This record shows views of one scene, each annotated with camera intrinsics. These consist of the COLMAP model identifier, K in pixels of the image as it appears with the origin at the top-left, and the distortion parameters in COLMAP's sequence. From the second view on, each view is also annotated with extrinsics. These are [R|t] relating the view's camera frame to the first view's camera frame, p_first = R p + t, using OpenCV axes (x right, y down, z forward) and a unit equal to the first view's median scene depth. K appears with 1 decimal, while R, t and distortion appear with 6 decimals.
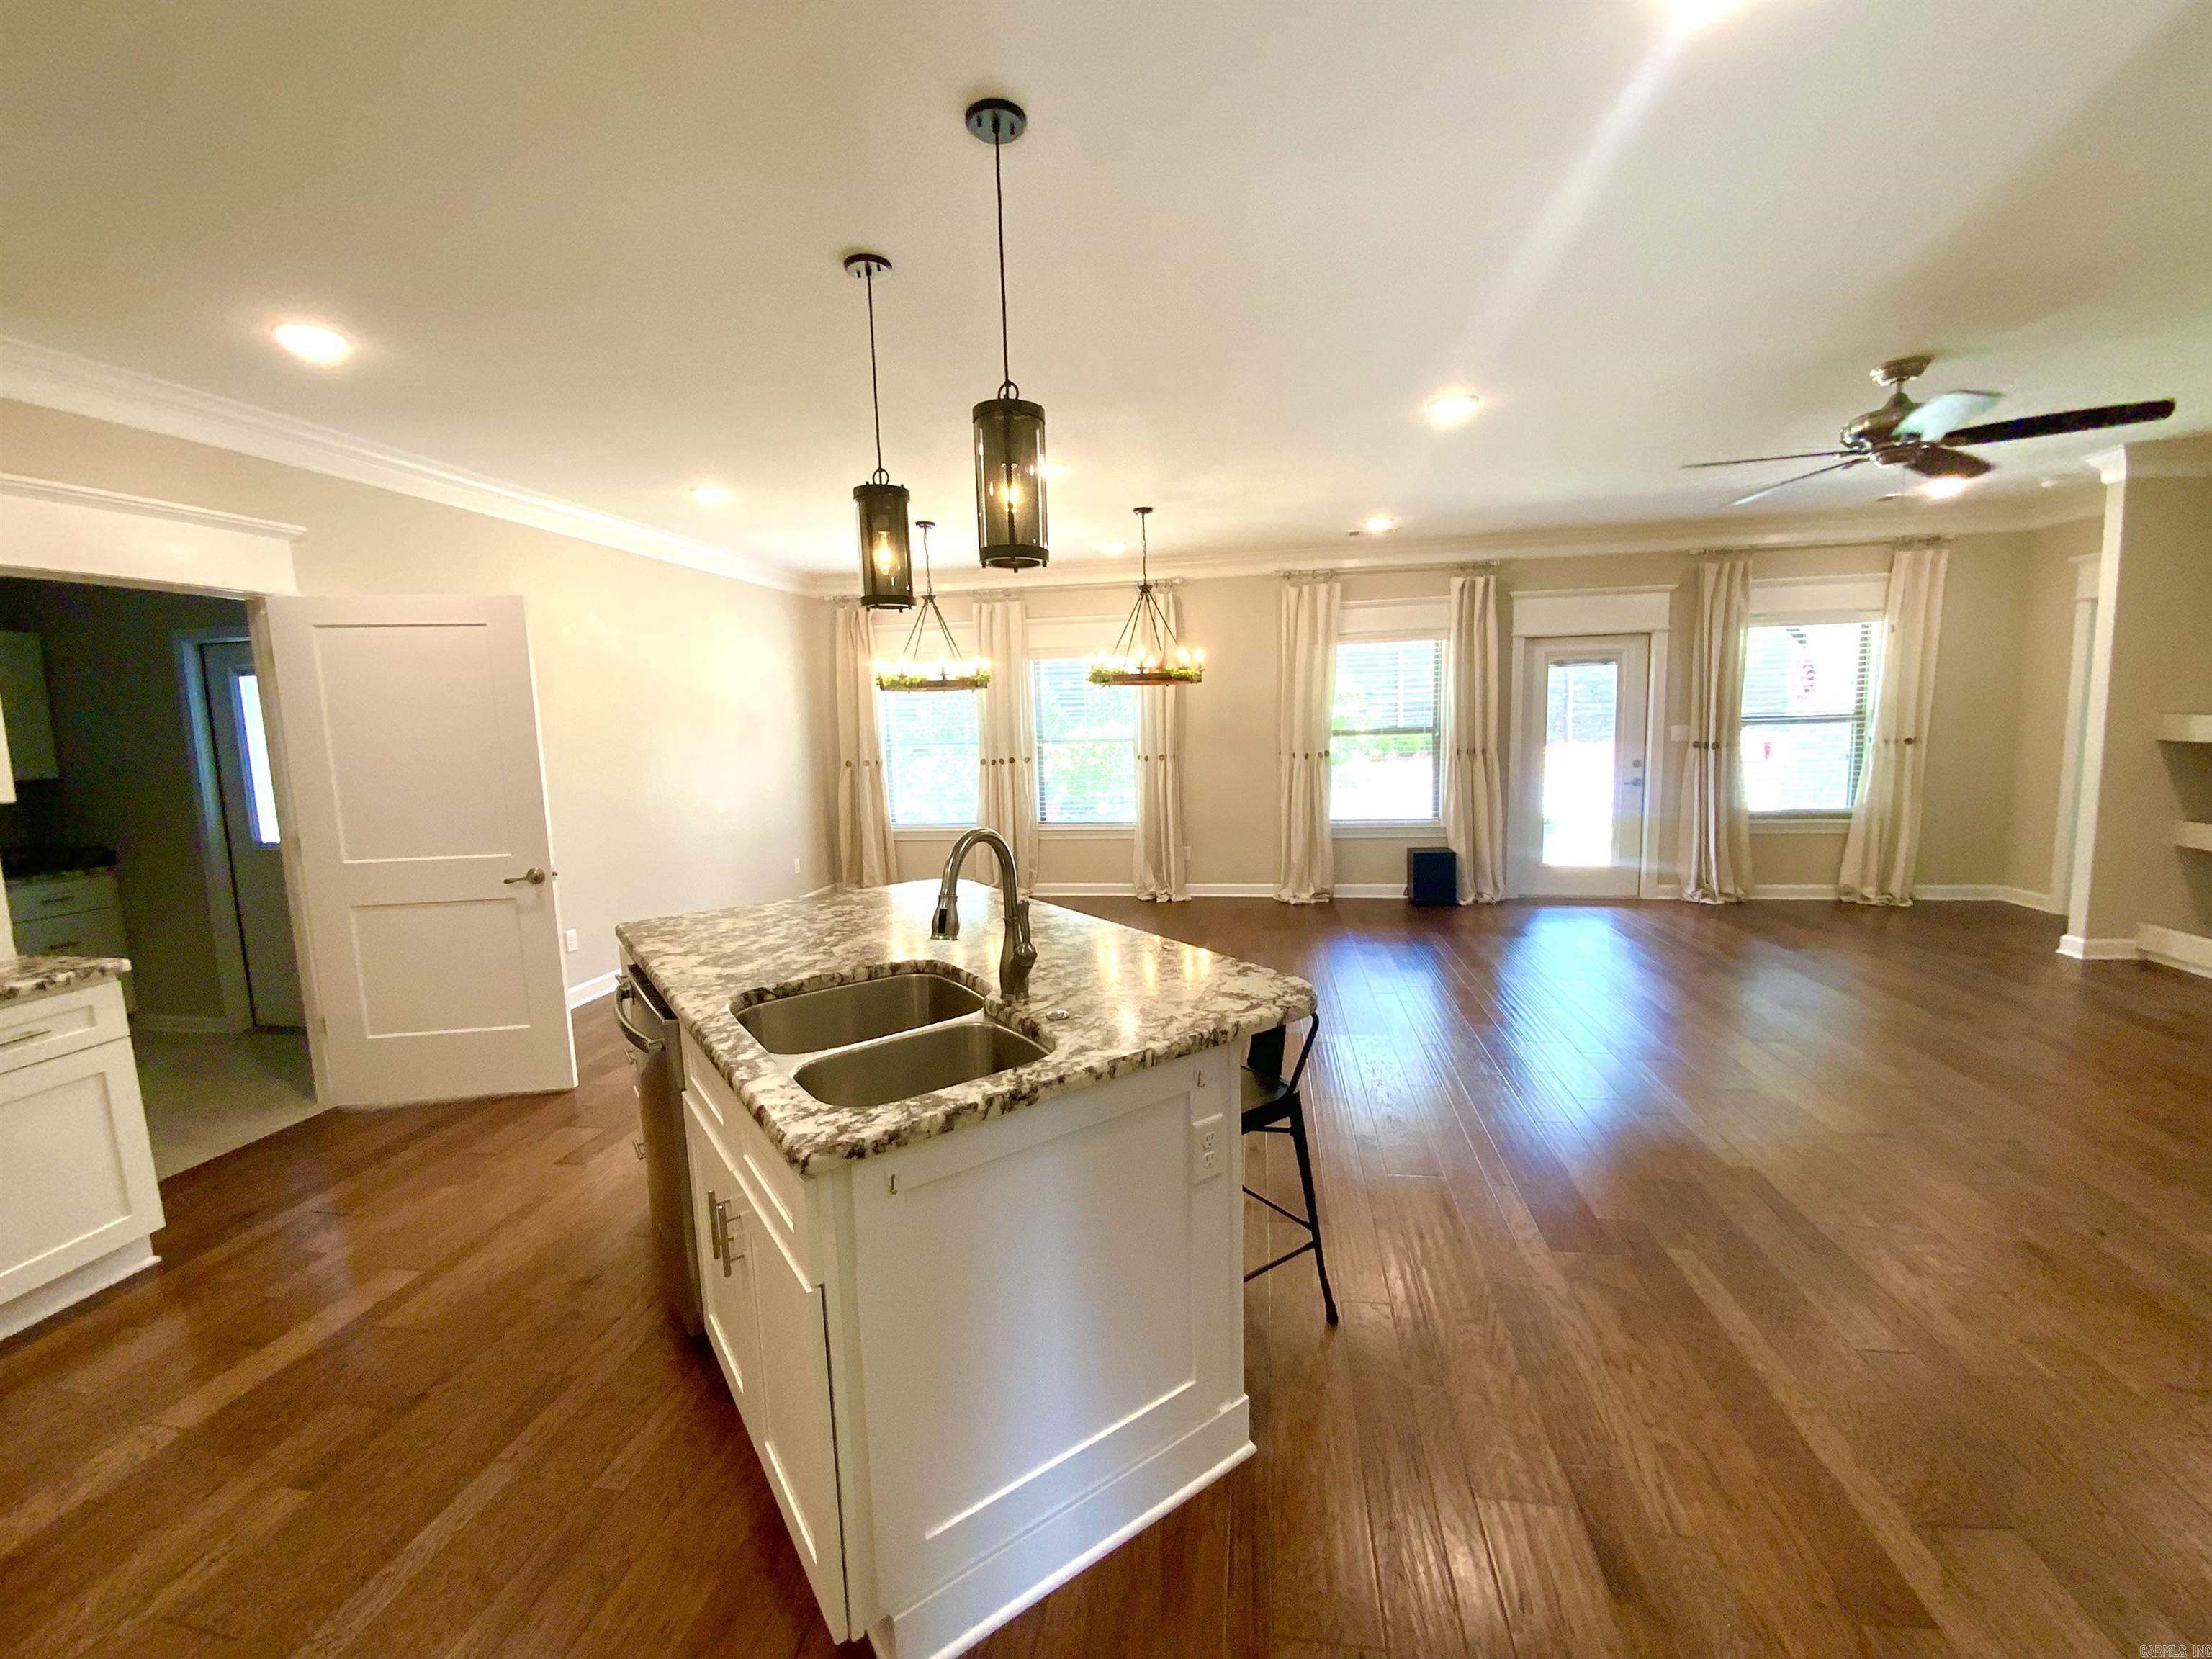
lens RADIAL K [[893.8, 0, 1104.4], [0, 893.8, 830.2], [0, 0, 1]] dist [0.008039, -0.010167]
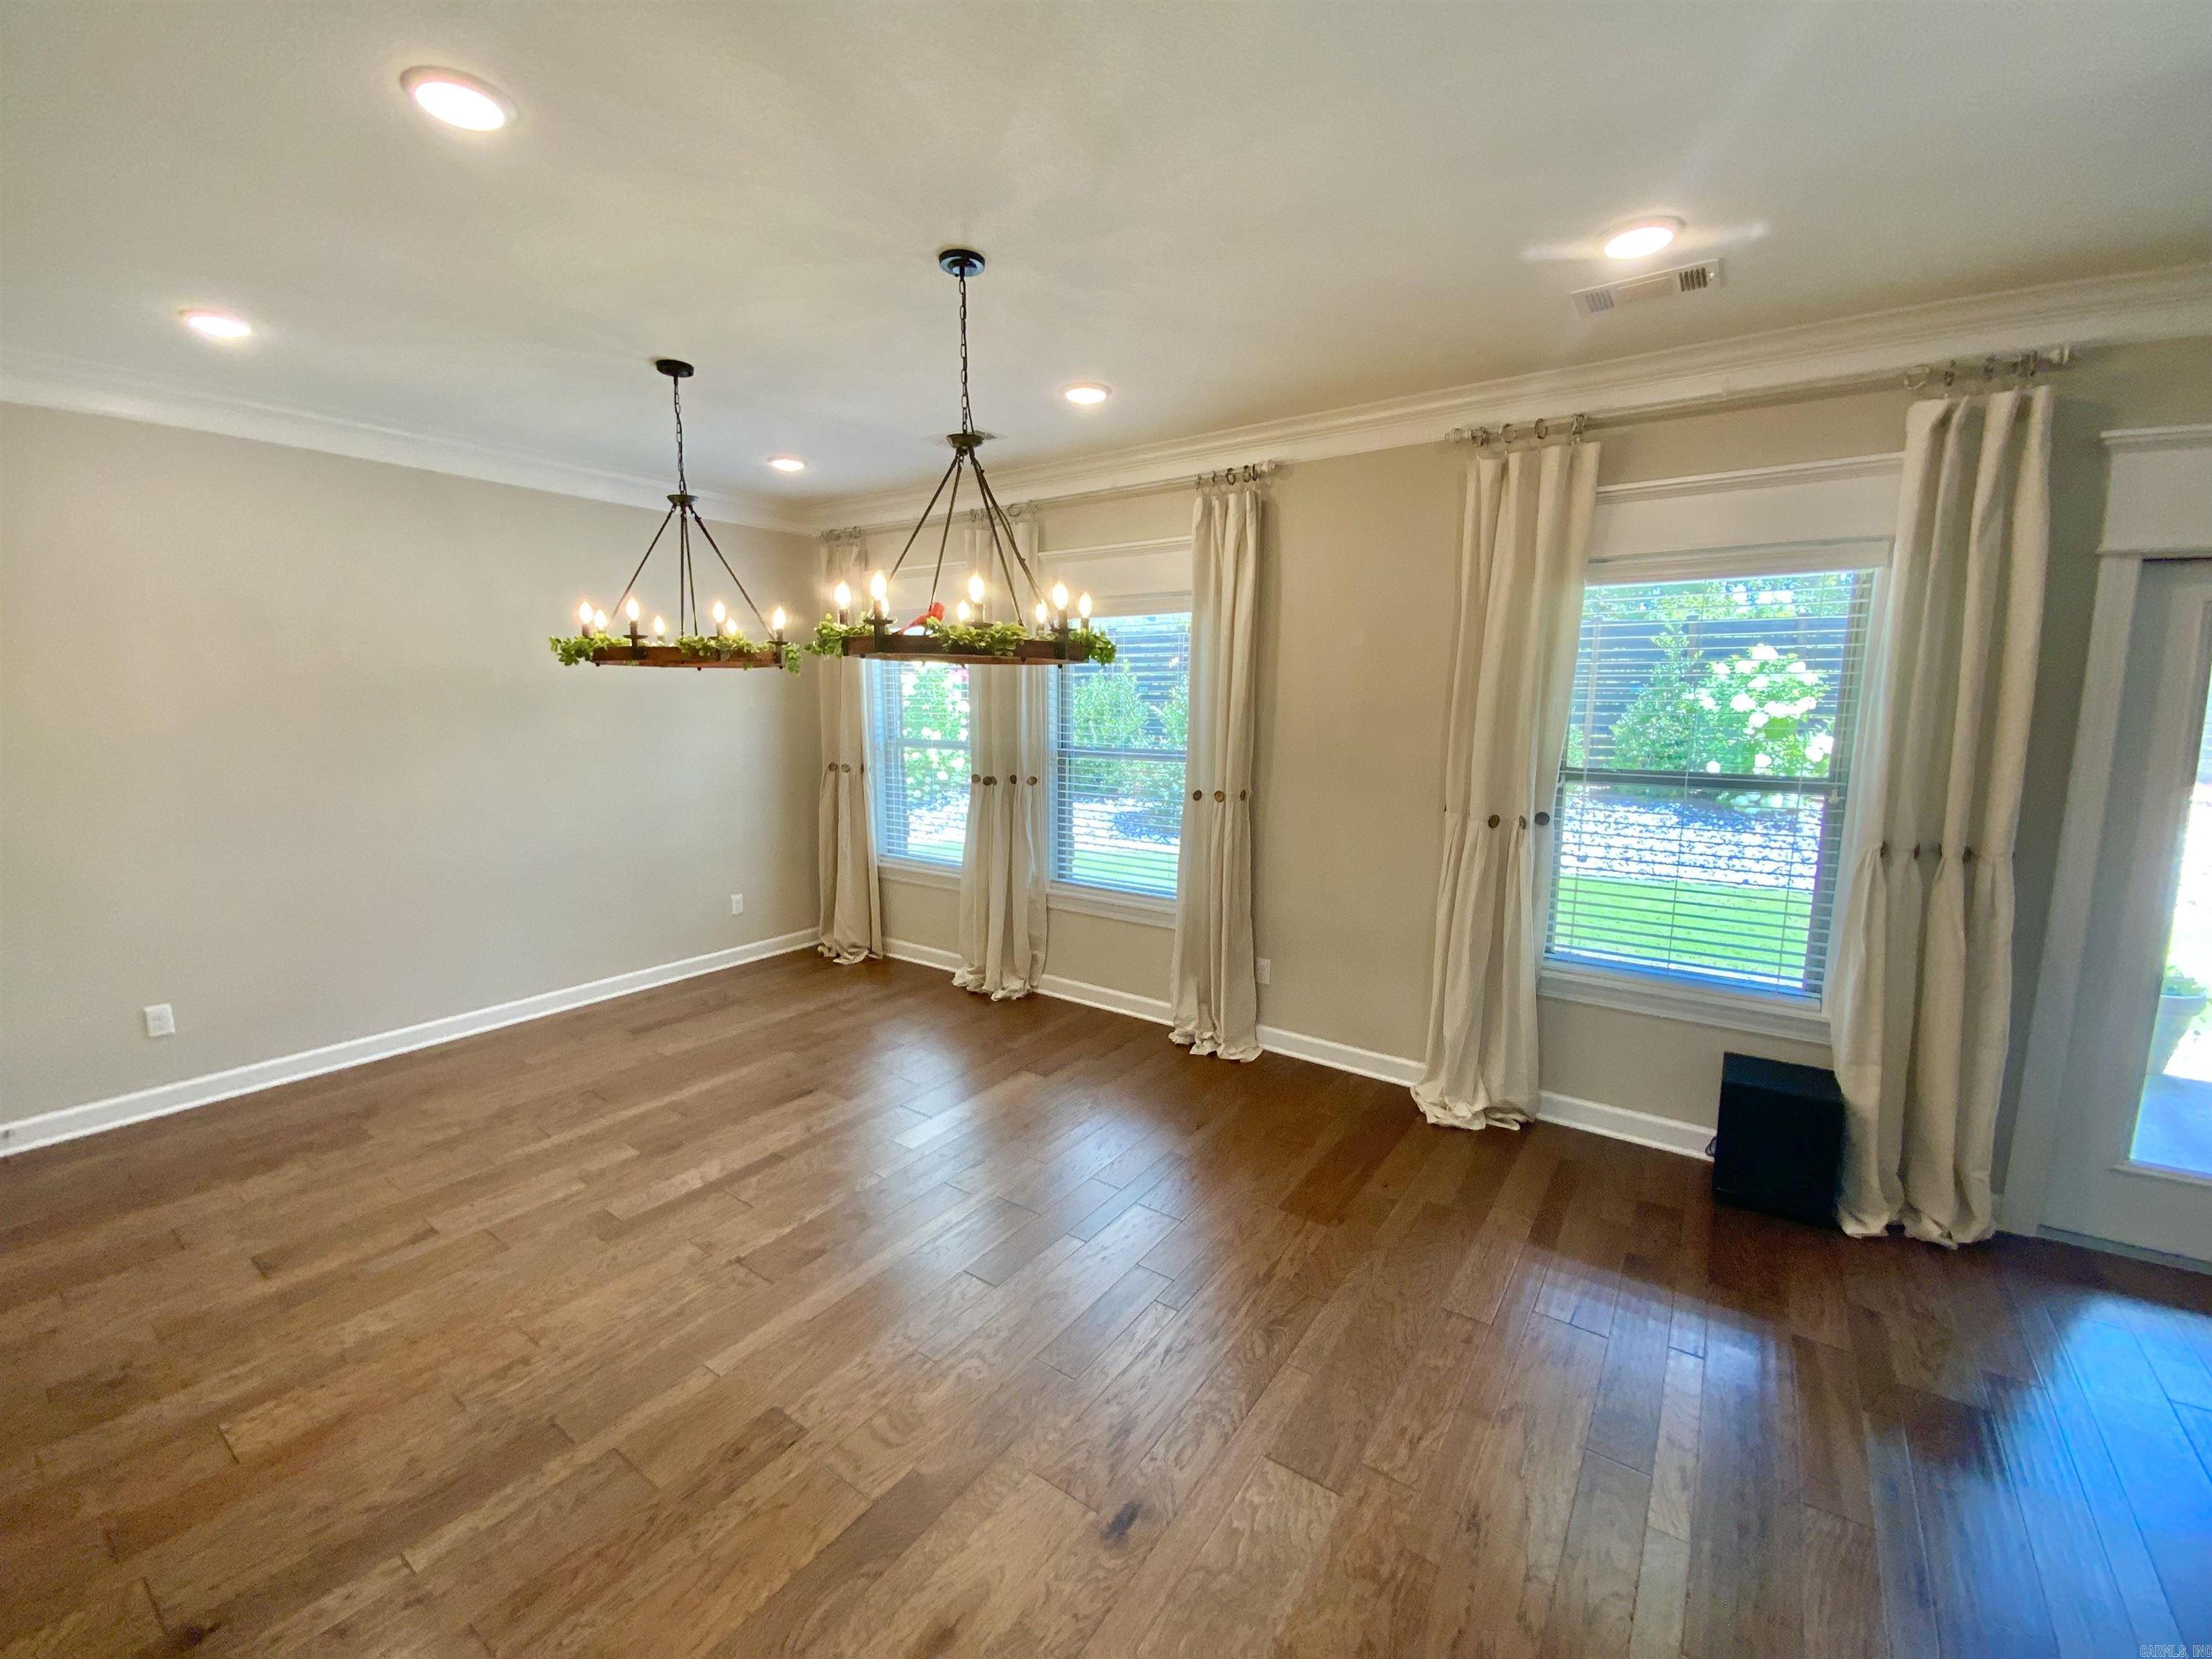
lens RADIAL K [[893.8, 0, 1104.8], [0, 893.8, 830.2], [0, 0, 1]] dist [0.008039, -0.010167]
pose [[0.907431, 0.094393, -0.409462, 0.253035], [-0.084668, 0.995530, 0.041861, -0.086465], [0.411582, -0.003318, 0.911367, 0.517065]]
